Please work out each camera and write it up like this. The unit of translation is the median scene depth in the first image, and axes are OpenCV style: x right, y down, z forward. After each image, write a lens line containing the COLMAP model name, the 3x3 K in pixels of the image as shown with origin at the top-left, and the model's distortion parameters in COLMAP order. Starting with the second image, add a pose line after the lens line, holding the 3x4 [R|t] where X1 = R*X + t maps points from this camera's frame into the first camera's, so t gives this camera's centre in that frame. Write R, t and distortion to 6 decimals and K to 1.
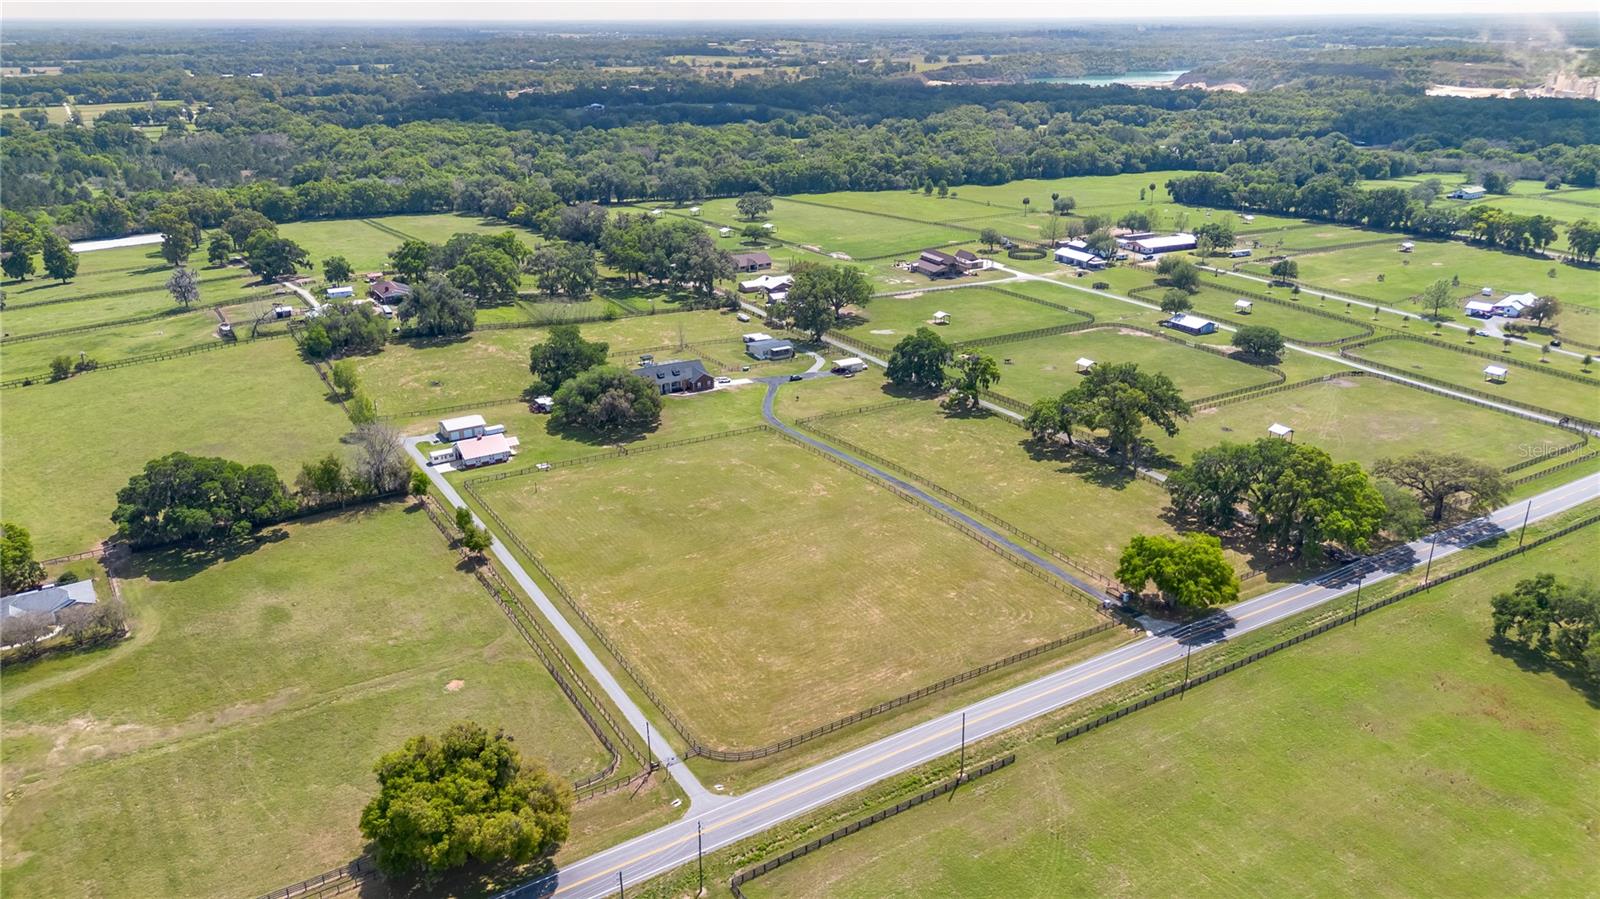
lens RADIAL K [[1116.6, 0, 807.9], [0, 1116.6, 471.6], [0, 0, 1]] dist [0.071643, -0.067858]
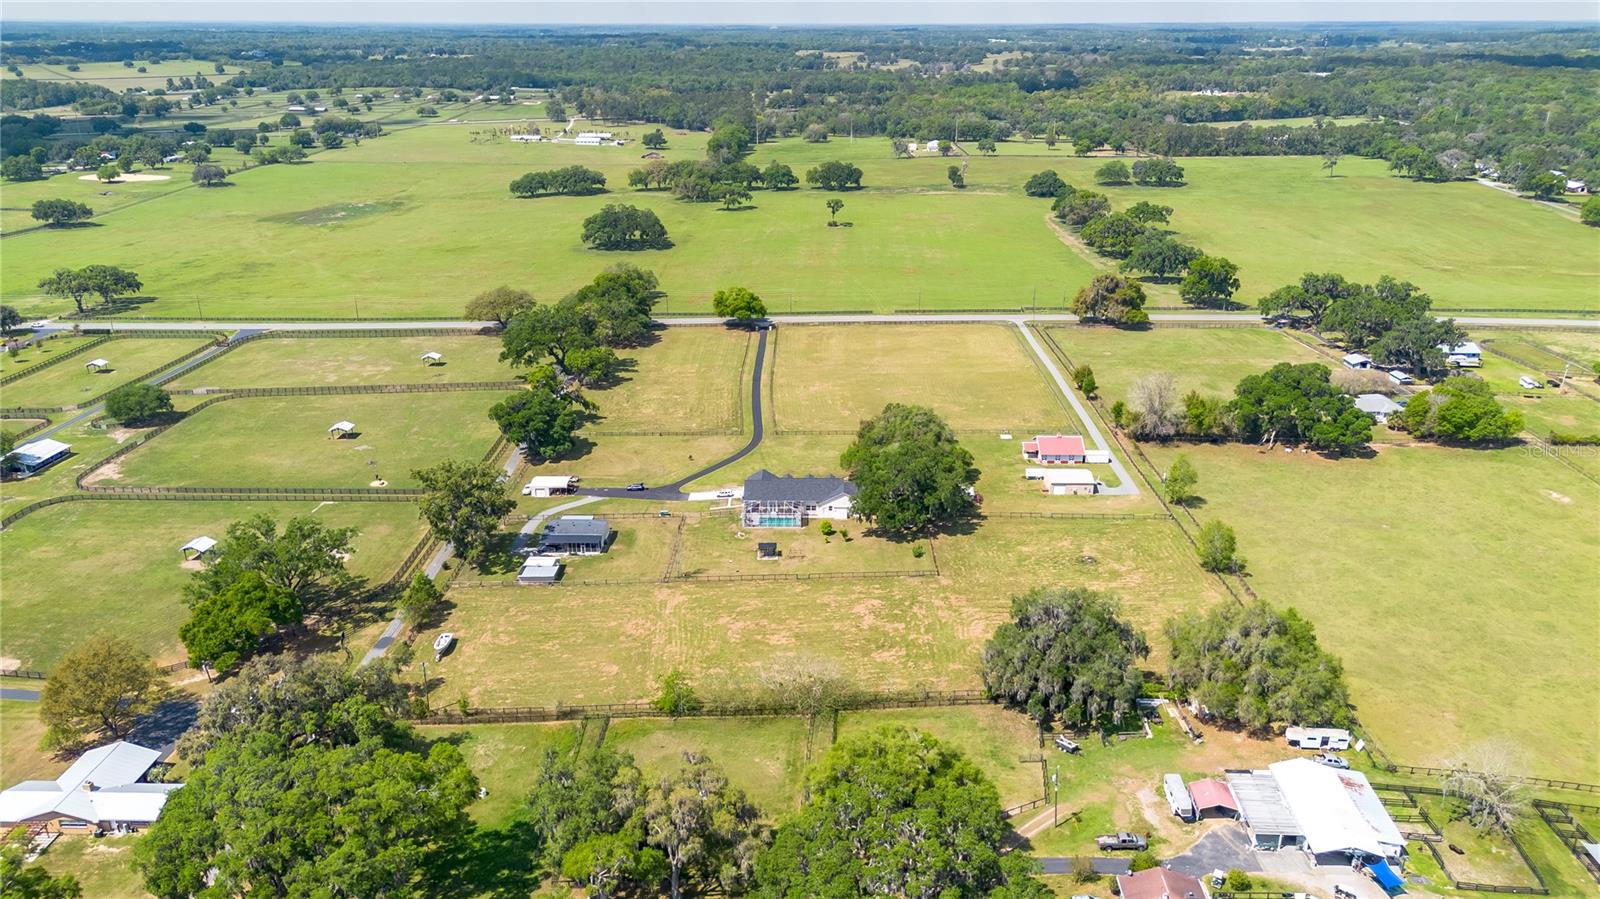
lens RADIAL K [[1134.6, 0, 795.5], [0, 1134.6, 459.1], [0, 0, 1]] dist [0.068390, -0.069655]
pose [[-0.832330, -0.196045, 0.518452, -0.506976], [0.211675, 0.752042, 0.624200, -0.566740], [-0.512270, 0.629284, -0.584450, 1.394247]]
